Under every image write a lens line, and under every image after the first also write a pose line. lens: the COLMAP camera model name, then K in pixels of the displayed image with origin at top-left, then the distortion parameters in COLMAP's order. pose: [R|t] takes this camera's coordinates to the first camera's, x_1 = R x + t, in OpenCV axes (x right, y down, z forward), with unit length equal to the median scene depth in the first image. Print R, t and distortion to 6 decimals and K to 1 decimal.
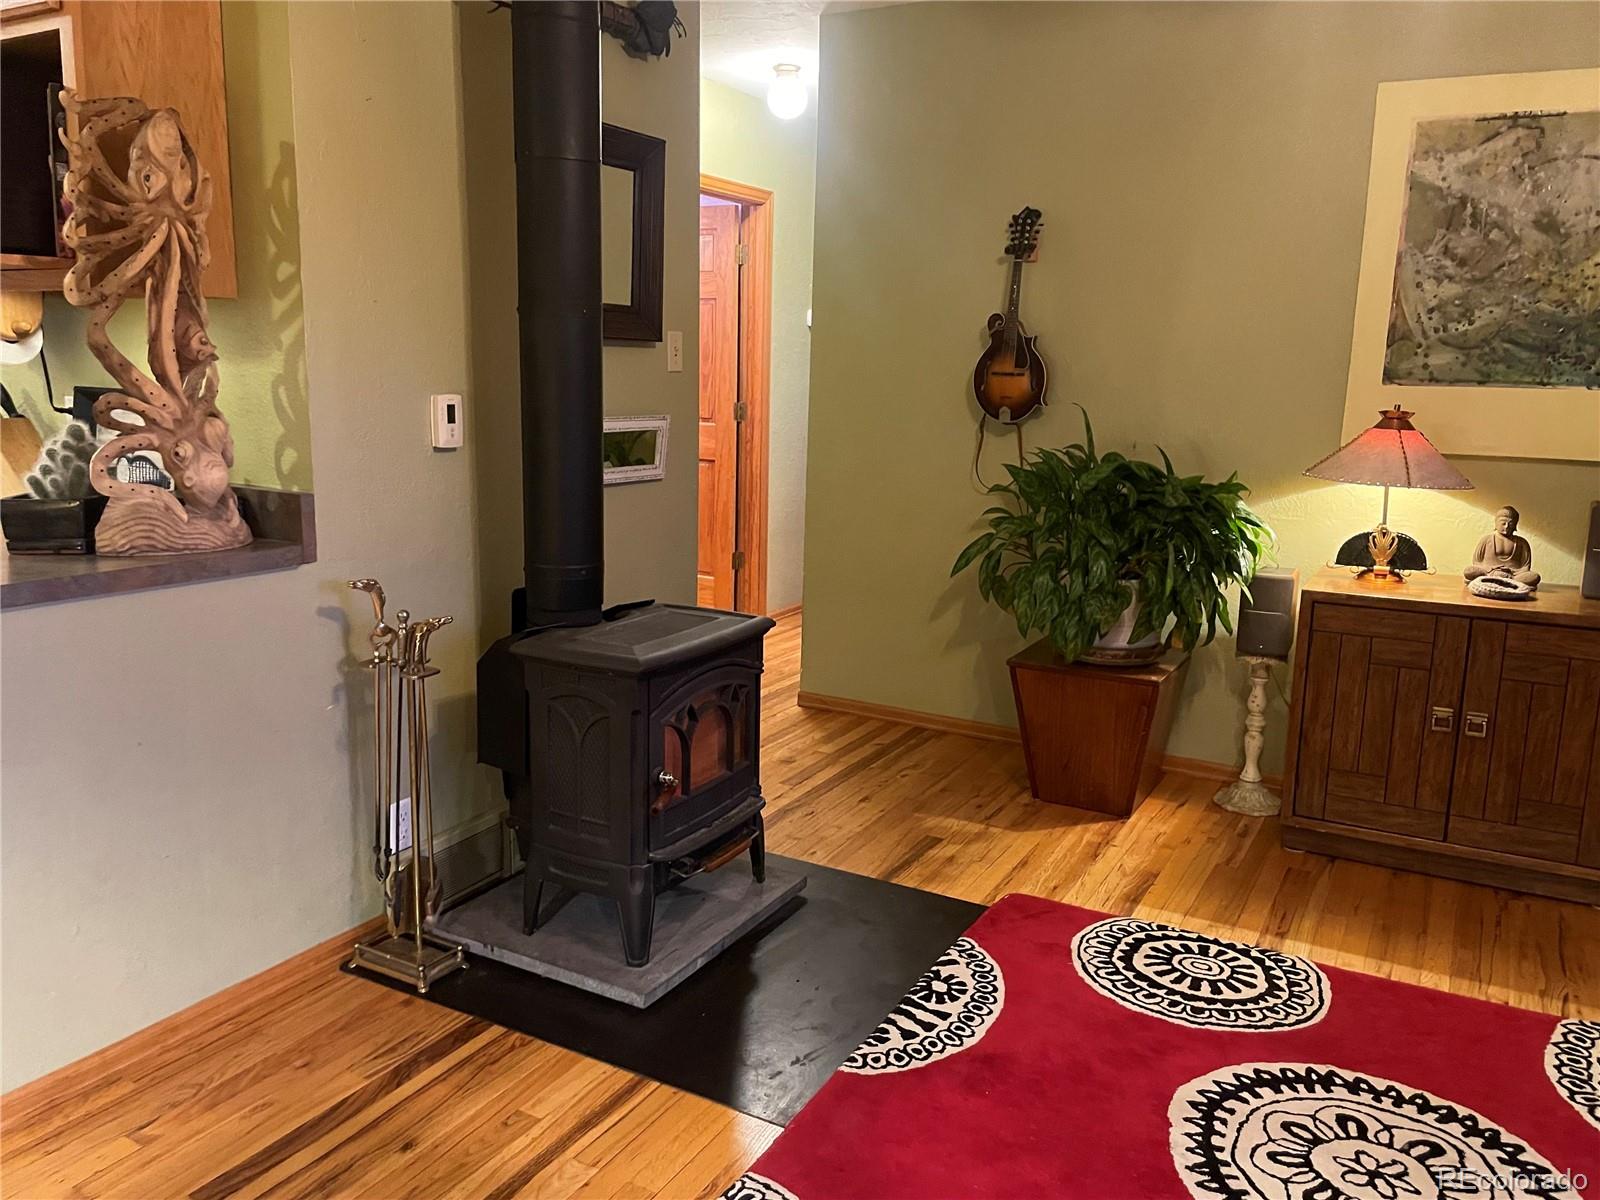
lens RADIAL K [[1200.9, 0, 800.0], [0, 1200.9, 600.0], [0, 0, 1]] dist [0.088489, -0.127620]
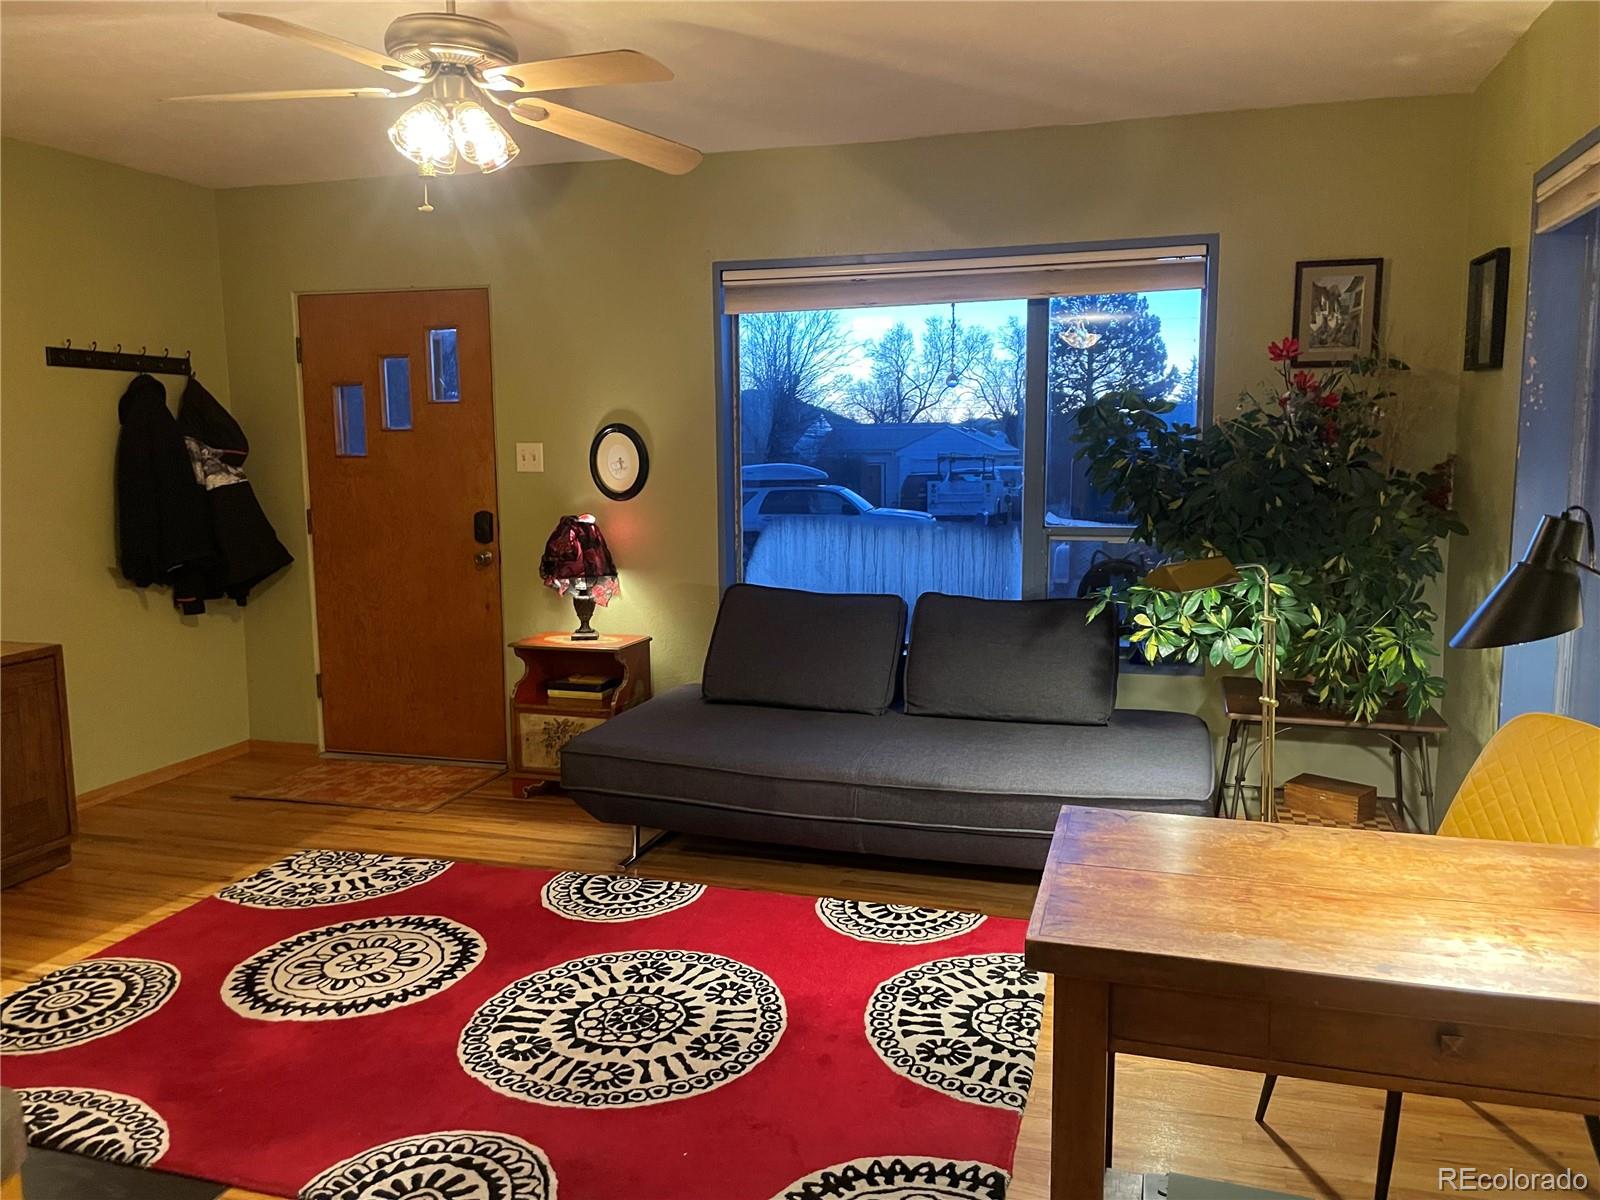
lens RADIAL K [[1200.9, 0, 800.0], [0, 1200.9, 600.0], [0, 0, 1]] dist [0.088489, -0.127620]
pose [[-0.219490, -0.140740, 0.965410, -0.891086], [0.190649, 0.964275, 0.183919, -0.138564], [-0.956806, 0.224423, -0.184817, 0.492113]]
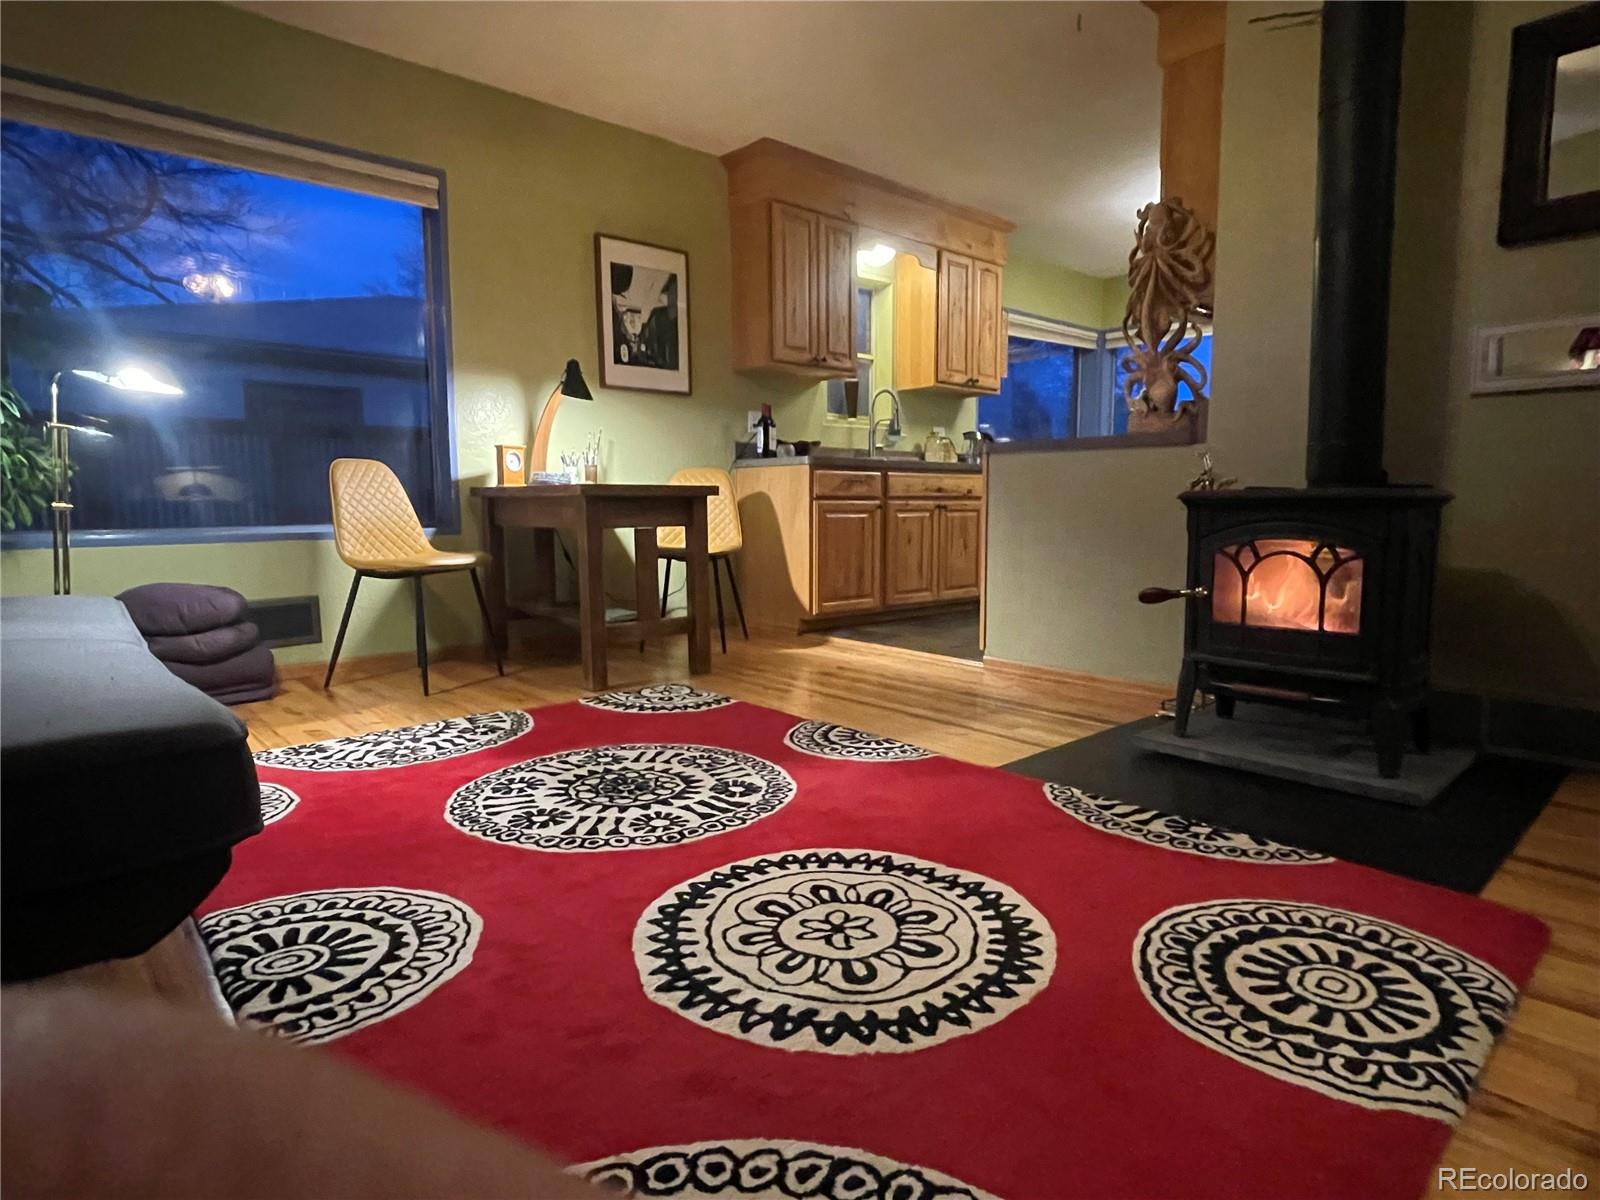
lens RADIAL K [[888.0, 0, 800.0], [0, 888.0, 600.0], [0, 0, 1]] dist [-0.018112, 0.000232]
pose [[-0.326775, 0.082219, -0.941519, 0.865819], [-0.186945, 0.970902, 0.149668, 0.095390], [0.926429, 0.224920, -0.301896, 0.873347]]
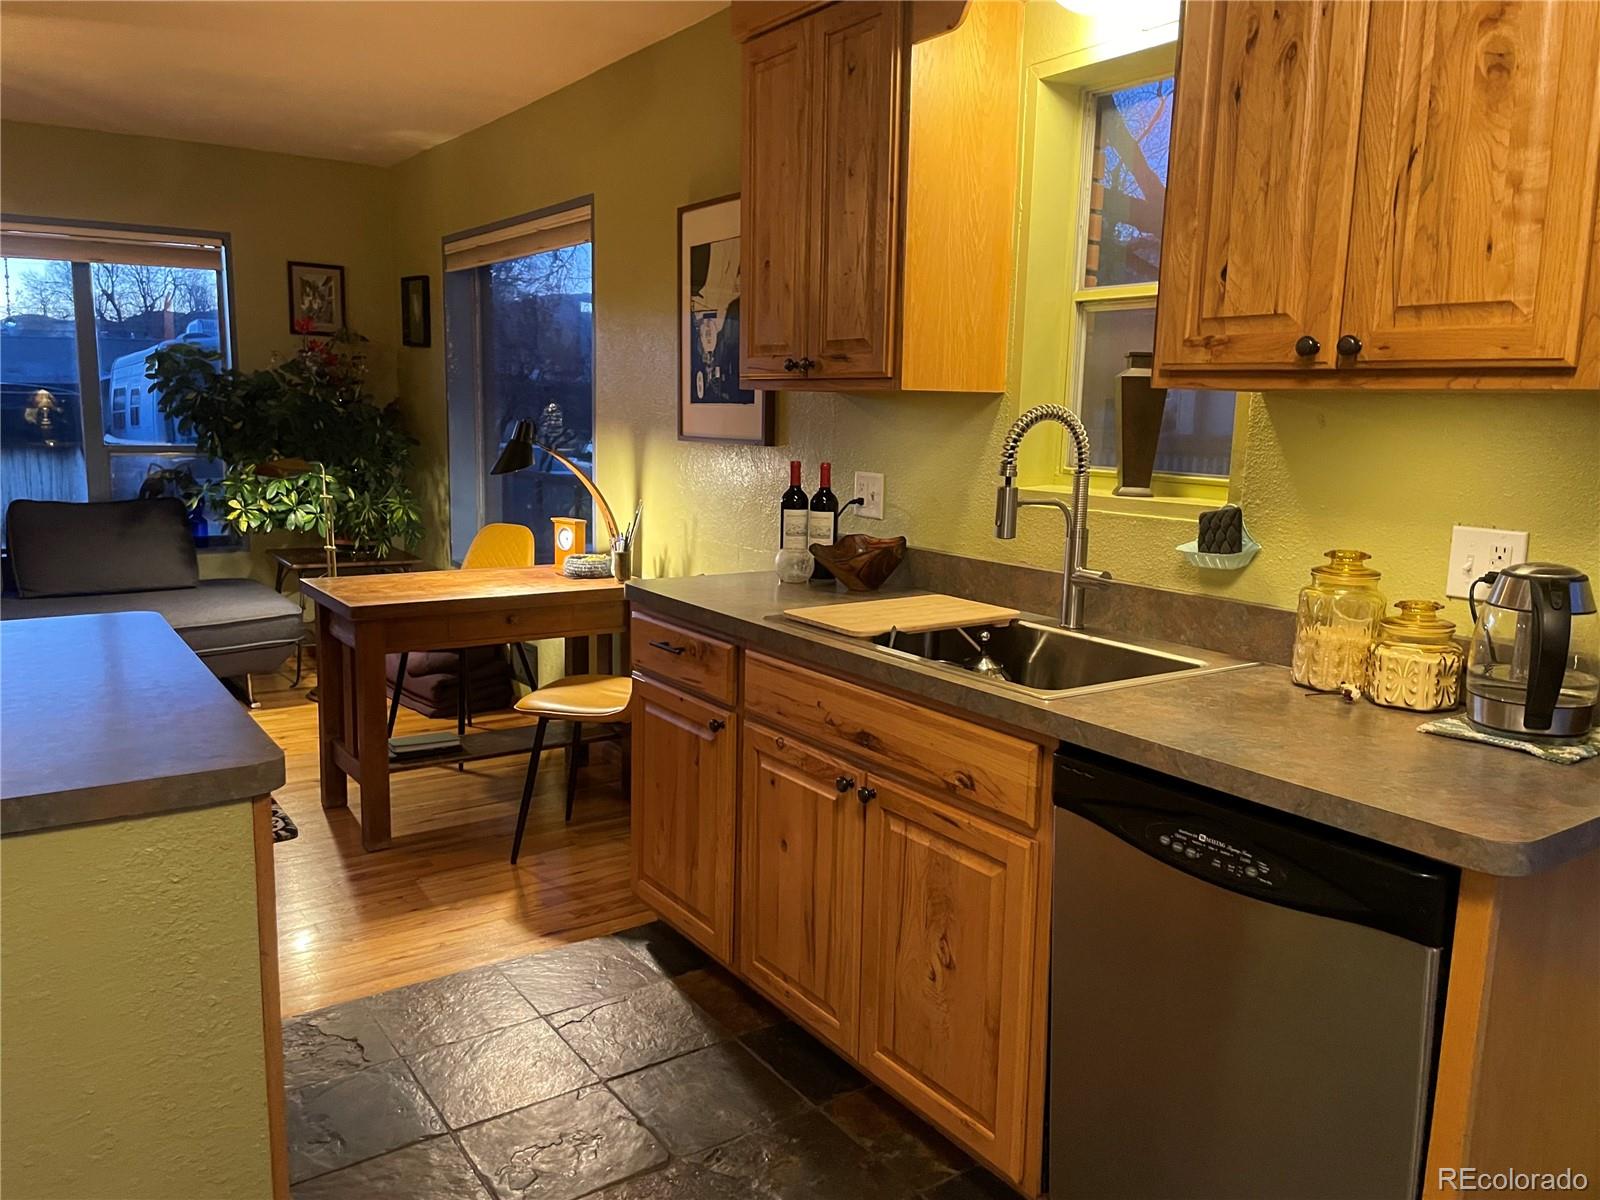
lens RADIAL K [[1200.9, 0, 800.0], [0, 1200.9, 600.0], [0, 0, 1]] dist [0.088489, -0.127620]
pose [[-0.899091, -0.111958, 0.423202, -1.372803], [0.042064, 0.940174, 0.338087, -0.284627], [-0.435736, 0.321772, -0.840593, 1.215360]]
